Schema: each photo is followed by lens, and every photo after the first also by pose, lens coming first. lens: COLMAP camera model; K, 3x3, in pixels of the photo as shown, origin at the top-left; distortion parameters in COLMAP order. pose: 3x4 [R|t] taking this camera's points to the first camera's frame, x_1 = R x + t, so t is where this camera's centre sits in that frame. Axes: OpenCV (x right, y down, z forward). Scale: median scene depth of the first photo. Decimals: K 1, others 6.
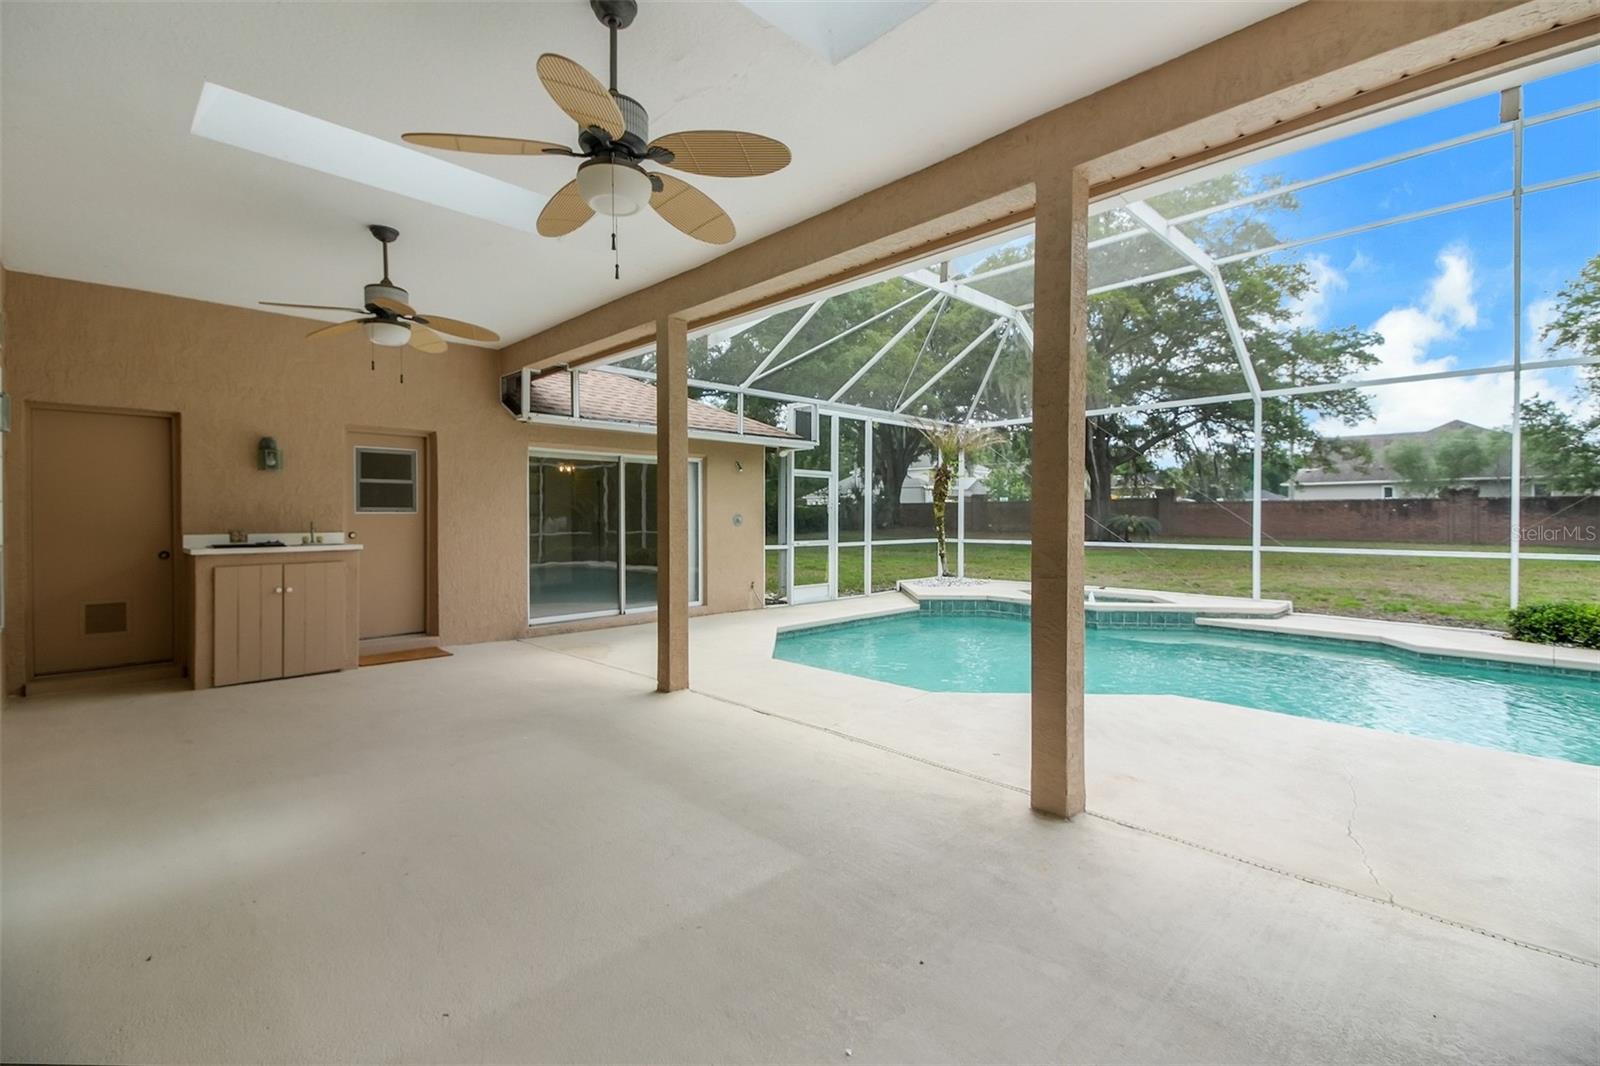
lens RADIAL K [[703.8, 0, 783.2], [0, 703.8, 523.1], [0, 0, 1]] dist [0.008084, -0.000506]
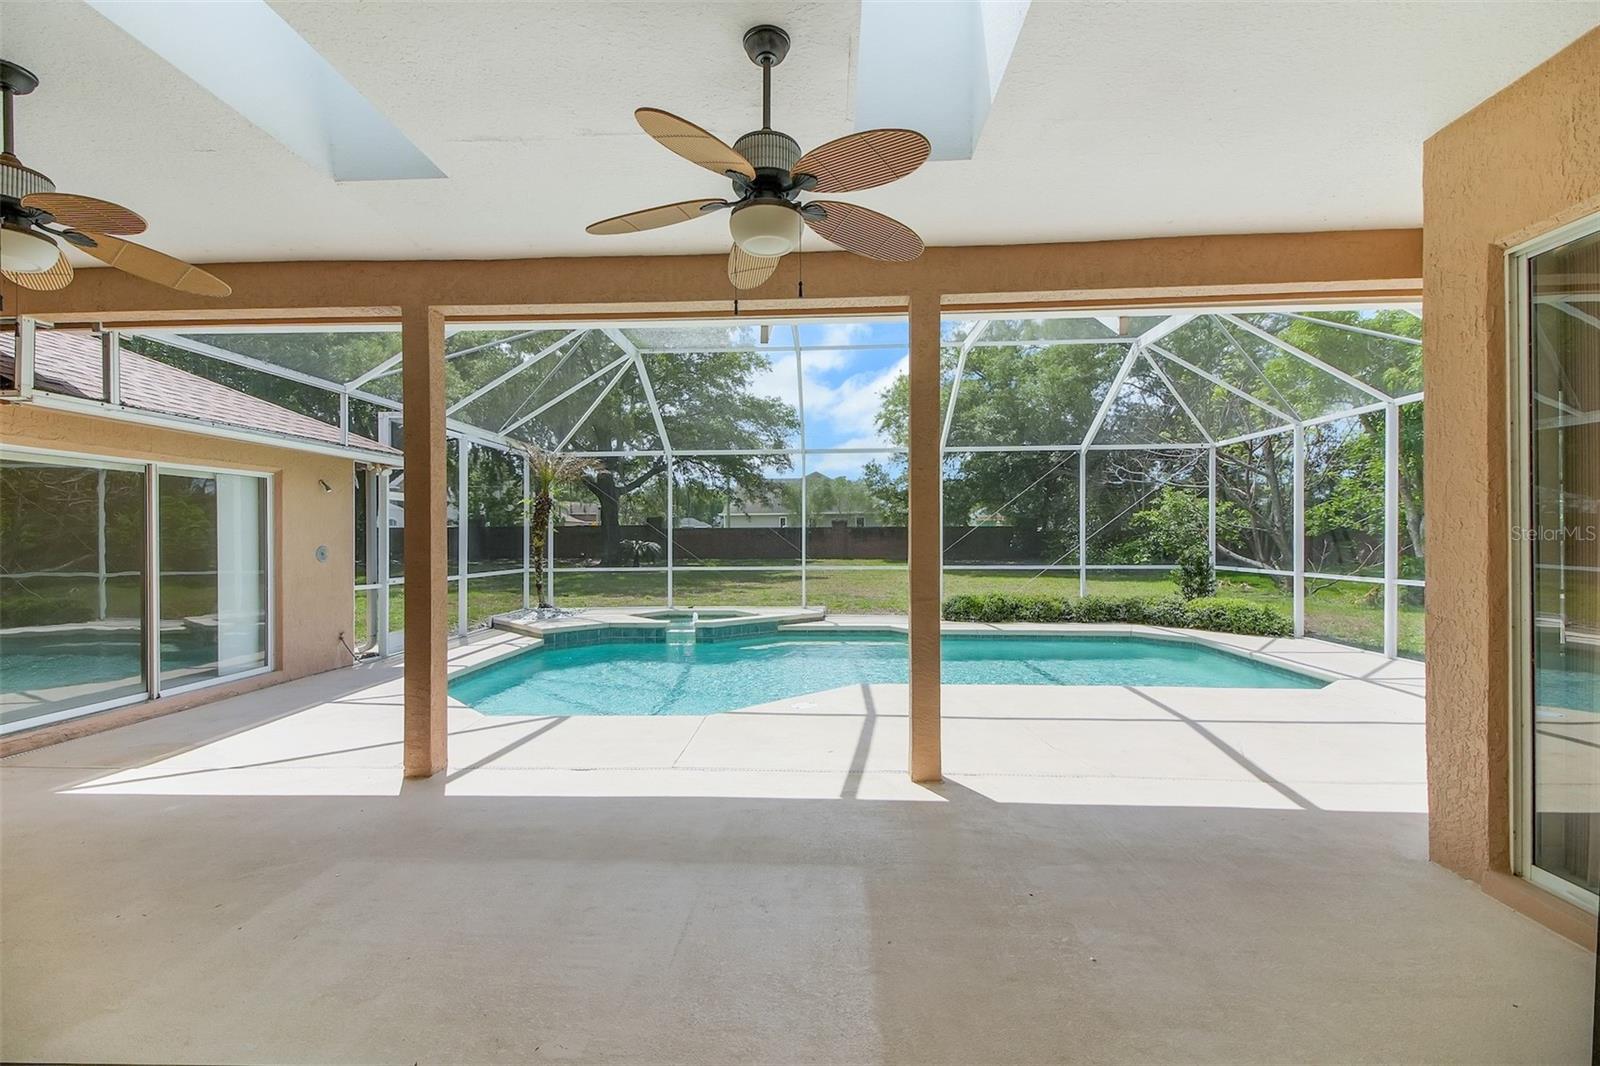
lens RADIAL K [[695.2, 0, 800.0], [0, 695.2, 533.0], [0, 0, 1]] dist [0.044098, -0.021296]
pose [[0.727214, 0.000340, 0.686411, -0.229093], [0.013983, 0.999785, -0.015309, -0.009807], [-0.686269, 0.020731, 0.727053, 0.071760]]
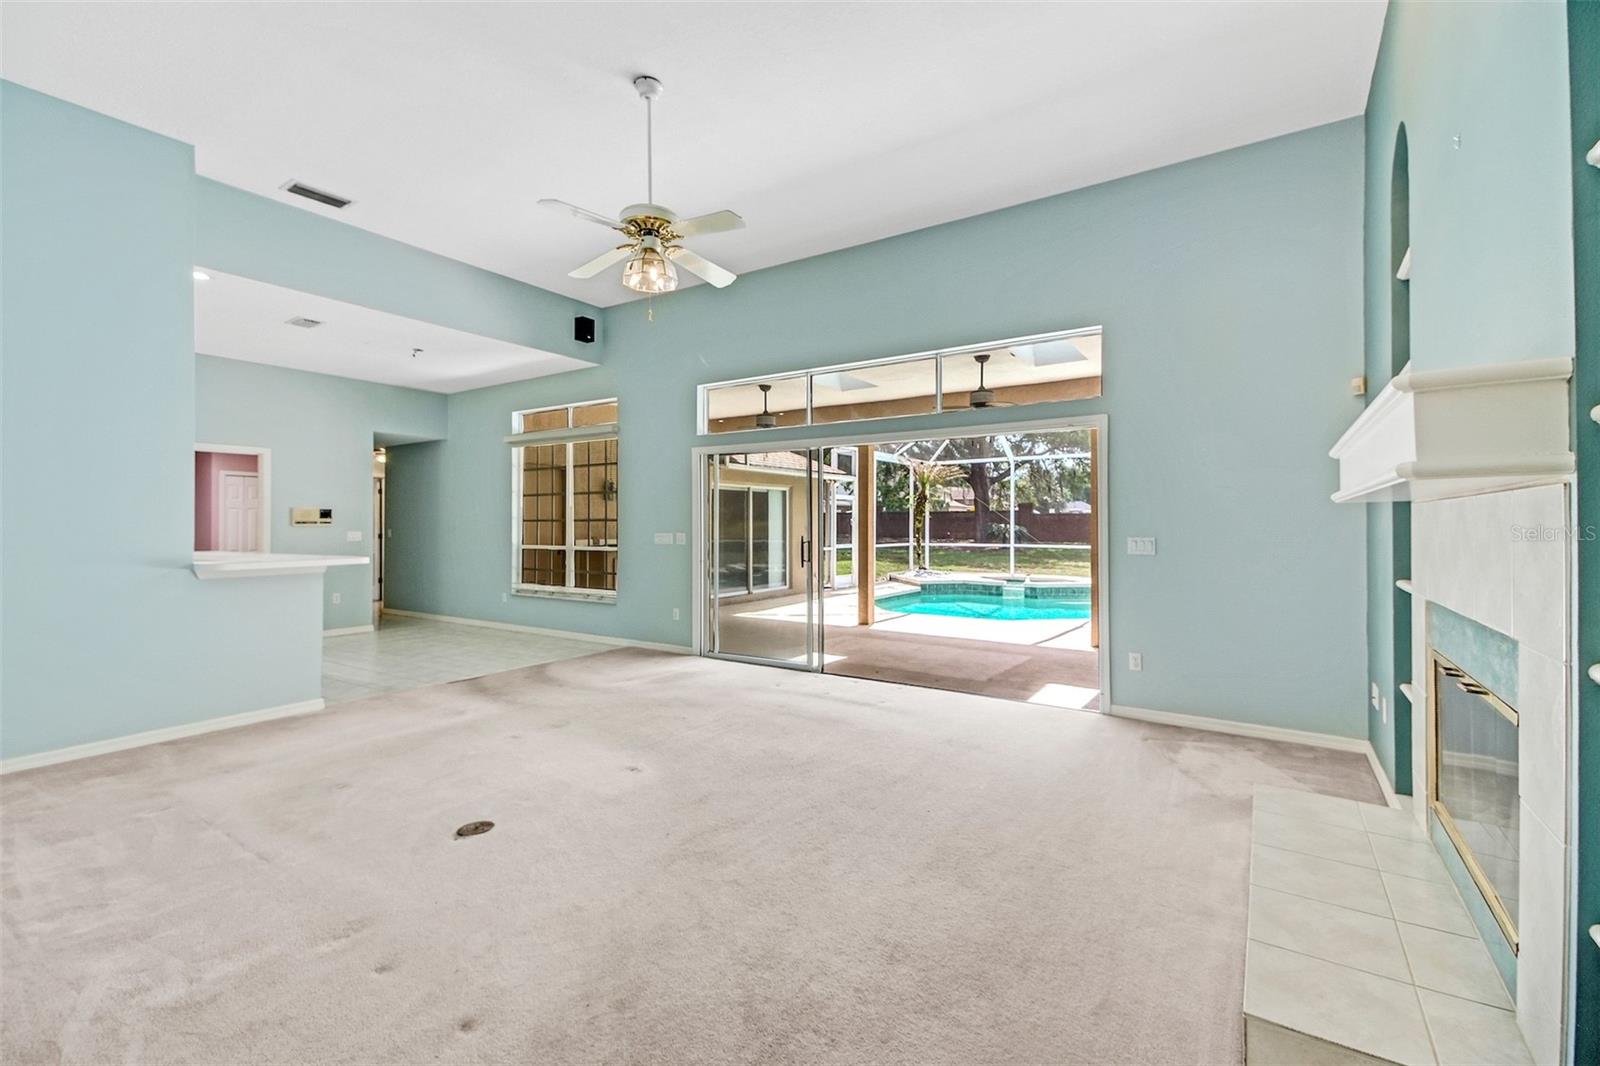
lens RADIAL K [[703.8, 0, 783.2], [0, 703.8, 523.1], [0, 0, 1]] dist [0.008084, -0.000506]
pose [[0.980582, 0.000595, 0.196108, -0.421953], [0.001573, 0.999939, -0.010897, -0.003166], [-0.196103, 0.010993, 0.980522, -0.440021]]
